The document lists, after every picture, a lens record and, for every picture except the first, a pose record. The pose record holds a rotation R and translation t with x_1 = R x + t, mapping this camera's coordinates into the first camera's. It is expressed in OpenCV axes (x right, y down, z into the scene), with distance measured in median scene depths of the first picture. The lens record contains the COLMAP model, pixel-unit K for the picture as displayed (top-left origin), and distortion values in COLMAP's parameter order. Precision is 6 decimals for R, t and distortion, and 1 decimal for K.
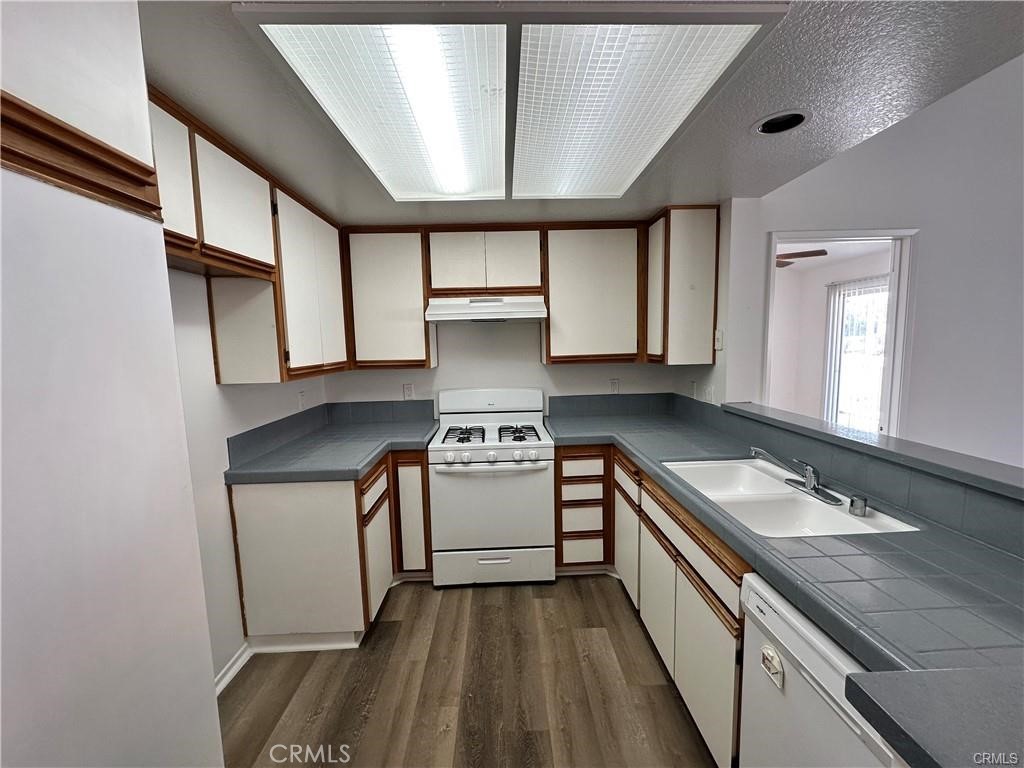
lens RADIAL K [[409.3, 0, 515.1], [0, 409.3, 383.9], [0, 0, 1]] dist [-0.004089, -0.000311]
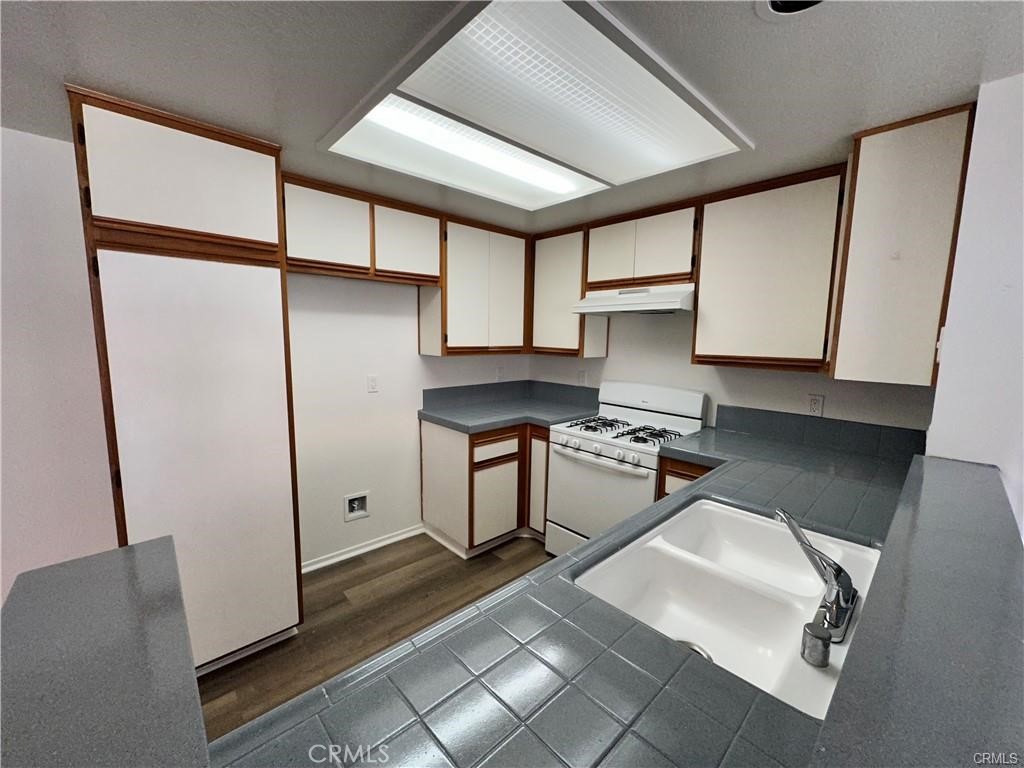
lens RADIAL K [[409.3, 0, 512.0], [0, 409.3, 384.3], [0, 0, 1]] dist [-0.004089, -0.000311]
pose [[0.649171, 0.125254, -0.750259, 0.534891], [-0.110295, 0.991425, 0.070082, -0.026462], [0.752603, 0.037255, 0.657419, 0.179130]]
